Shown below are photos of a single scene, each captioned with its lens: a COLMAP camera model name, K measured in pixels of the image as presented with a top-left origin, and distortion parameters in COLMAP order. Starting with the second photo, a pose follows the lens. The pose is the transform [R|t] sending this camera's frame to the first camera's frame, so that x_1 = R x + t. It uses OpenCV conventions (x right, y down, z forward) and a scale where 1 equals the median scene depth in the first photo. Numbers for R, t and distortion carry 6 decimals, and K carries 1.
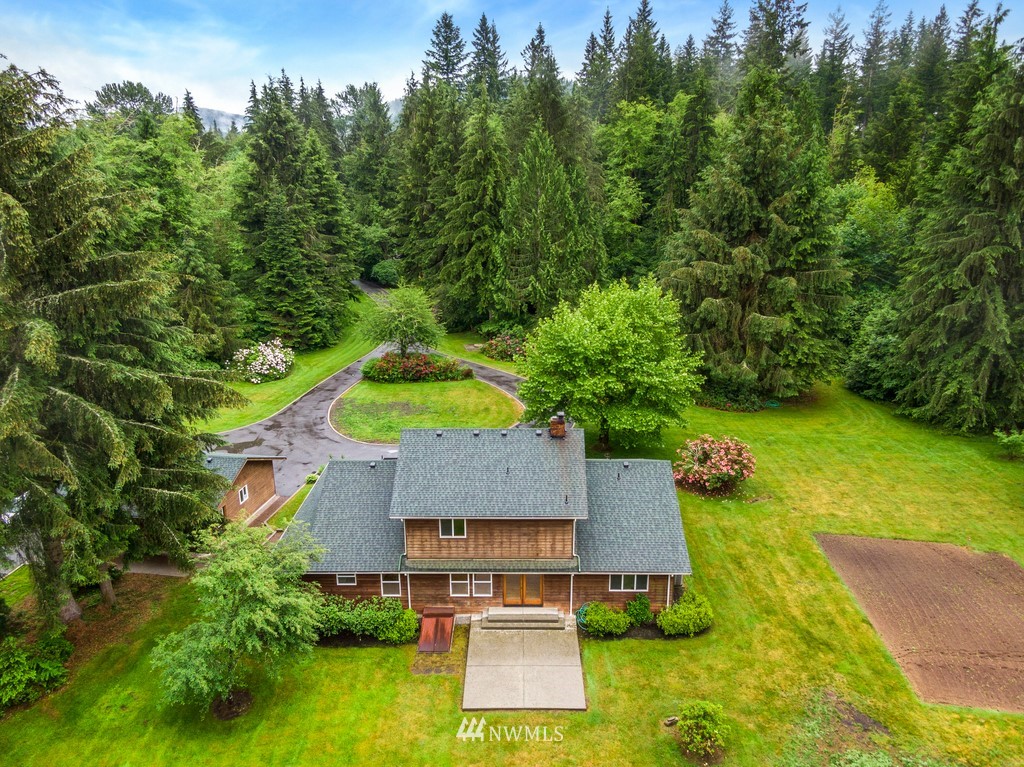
lens RADIAL K [[720.4, 0, 512.0], [0, 720.4, 383.5], [0, 0, 1]] dist [0.022390, -0.003118]
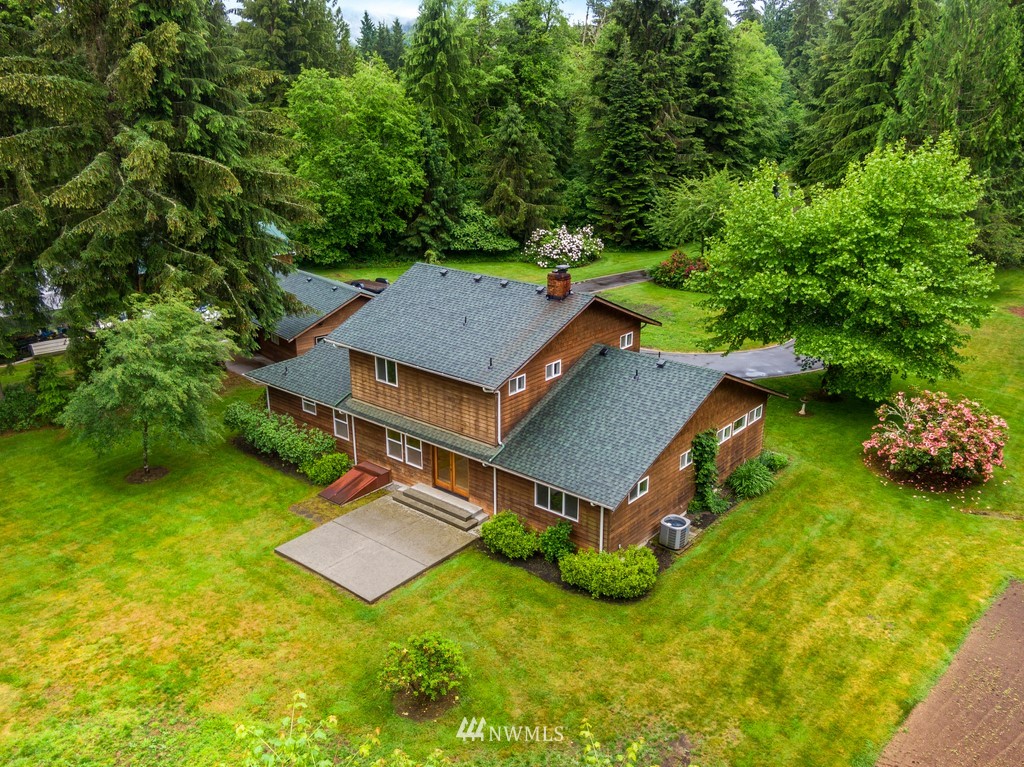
lens RADIAL K [[836.6, 0, 512.0], [0, 836.6, 383.5], [0, 0, 1]] dist [0.032495, -0.009418]
pose [[0.775419, 0.216003, -0.593353, 0.590555], [-0.190420, 0.975917, 0.106422, 0.081771], [0.602051, 0.030465, 0.797876, 0.309059]]
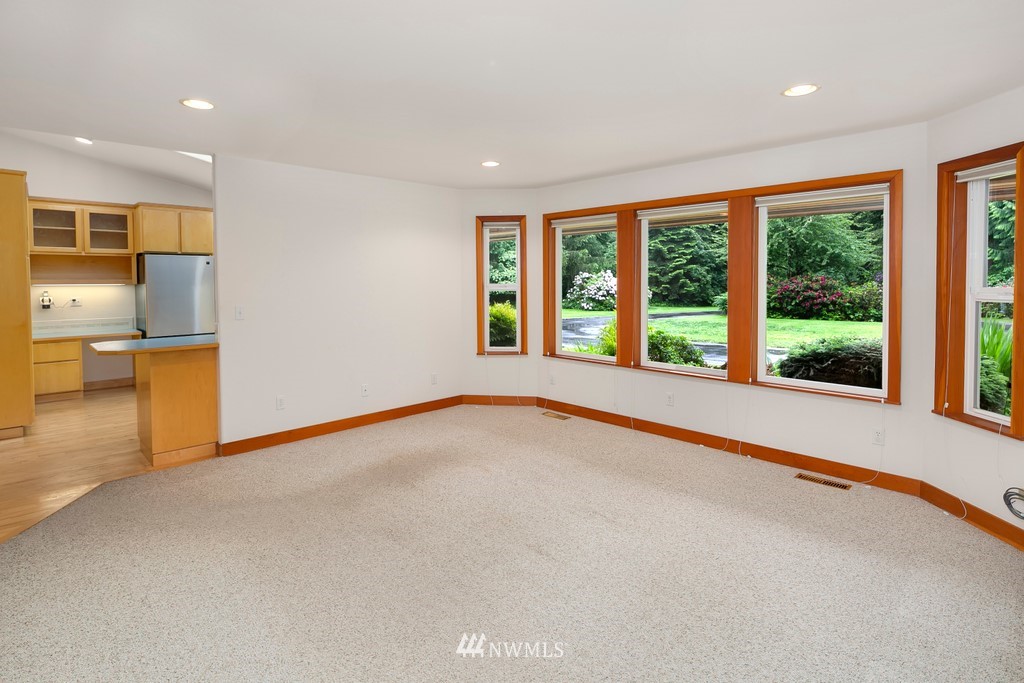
lens RADIAL K [[508.3, 0, 508.3], [0, 508.3, 295.1], [0, 0, 1]] dist [0.000167, 0.000166]
pose [[0.700416, 0.021520, -0.713411, -0.010938], [-0.207695, 0.962434, -0.174880, 0.224455], [0.682847, 0.270661, 0.678574, 1.179765]]
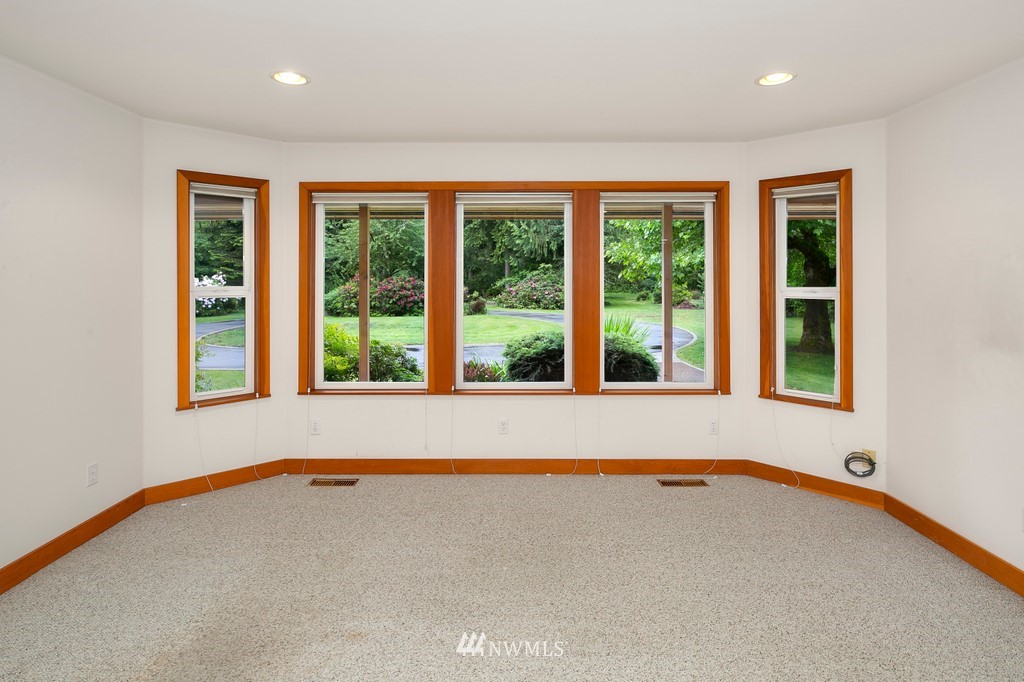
lens RADIAL K [[509.6, 0, 504.5], [0, 509.6, 277.3], [0, 0, 1]] dist [-0.000295, 0.000044]
pose [[0.999953, 0.001760, -0.009517, -0.072455], [-0.004508, 0.954857, -0.297031, 0.220640], [0.008565, 0.297060, 0.954820, 1.192425]]
